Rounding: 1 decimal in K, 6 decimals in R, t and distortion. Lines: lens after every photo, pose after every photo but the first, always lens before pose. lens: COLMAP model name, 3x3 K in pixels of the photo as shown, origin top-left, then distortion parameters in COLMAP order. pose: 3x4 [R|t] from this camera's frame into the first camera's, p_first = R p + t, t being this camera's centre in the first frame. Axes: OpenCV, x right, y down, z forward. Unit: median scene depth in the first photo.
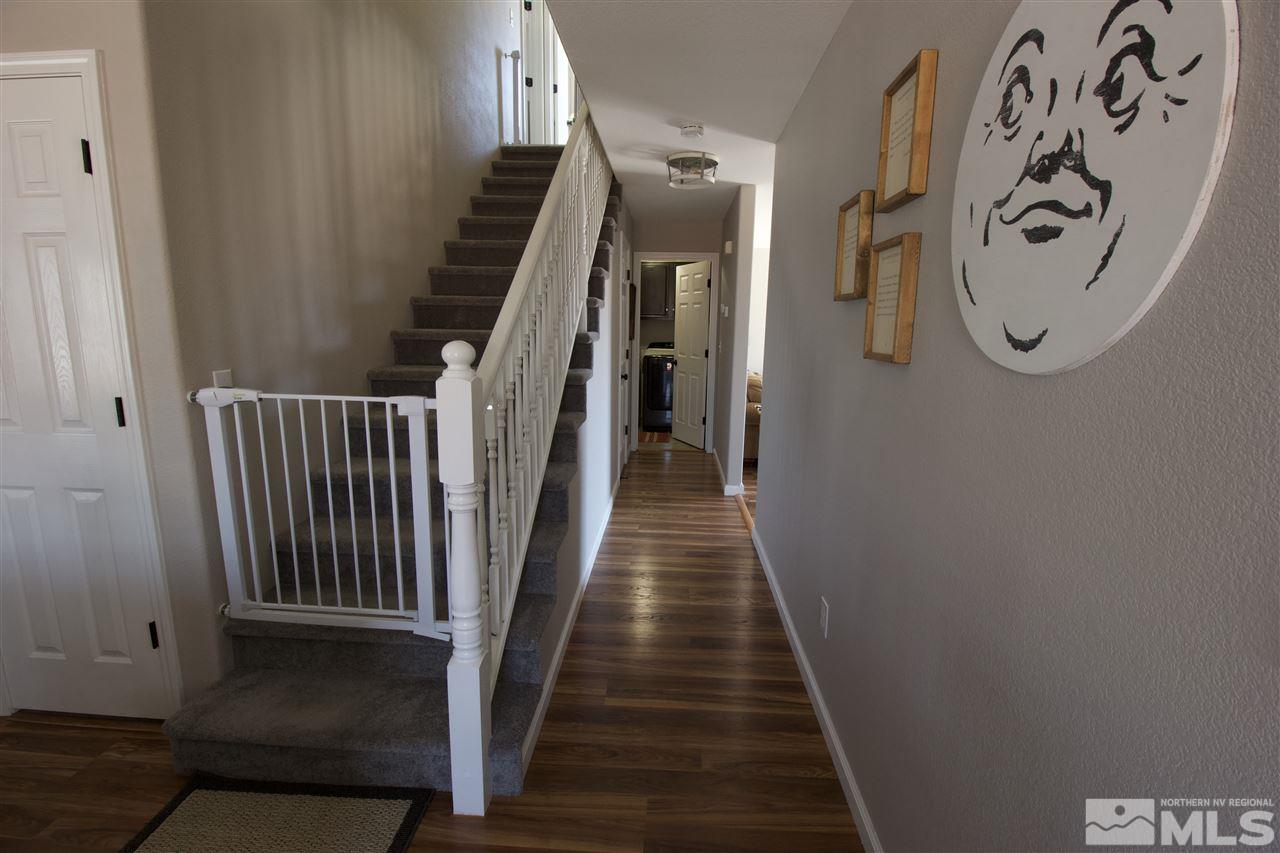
lens RADIAL K [[602.9, 0, 636.3], [0, 602.9, 426.7], [0, 0, 1]] dist [-0.010182, -0.000906]
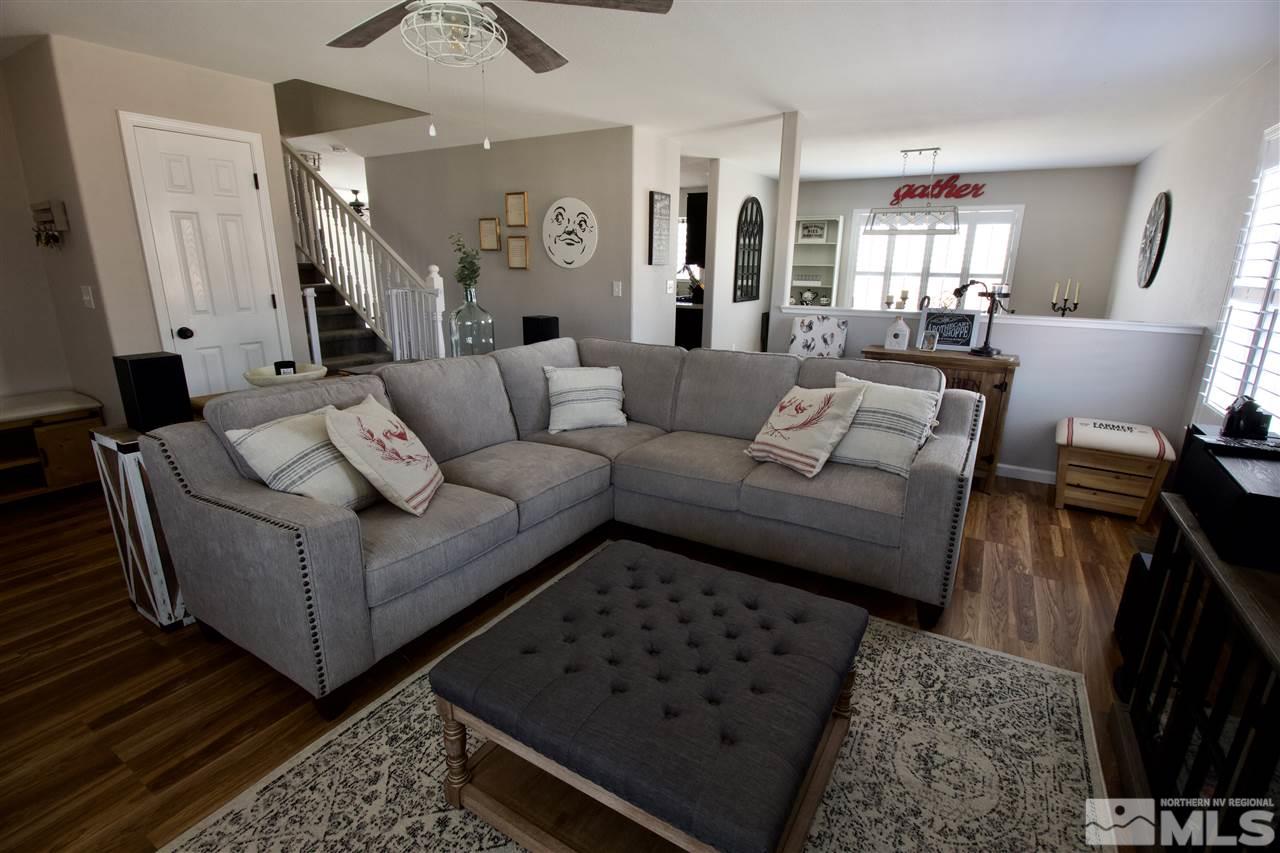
lens RADIAL K [[602.9, 0, 637.9], [0, 602.9, 428.2], [0, 0, 1]] dist [-0.010182, -0.000906]
pose [[0.455354, -0.242292, 0.856707, -4.631291], [0.145775, 0.969561, 0.196727, 0.379448], [-0.878295, 0.035306, 0.476814, -2.408956]]
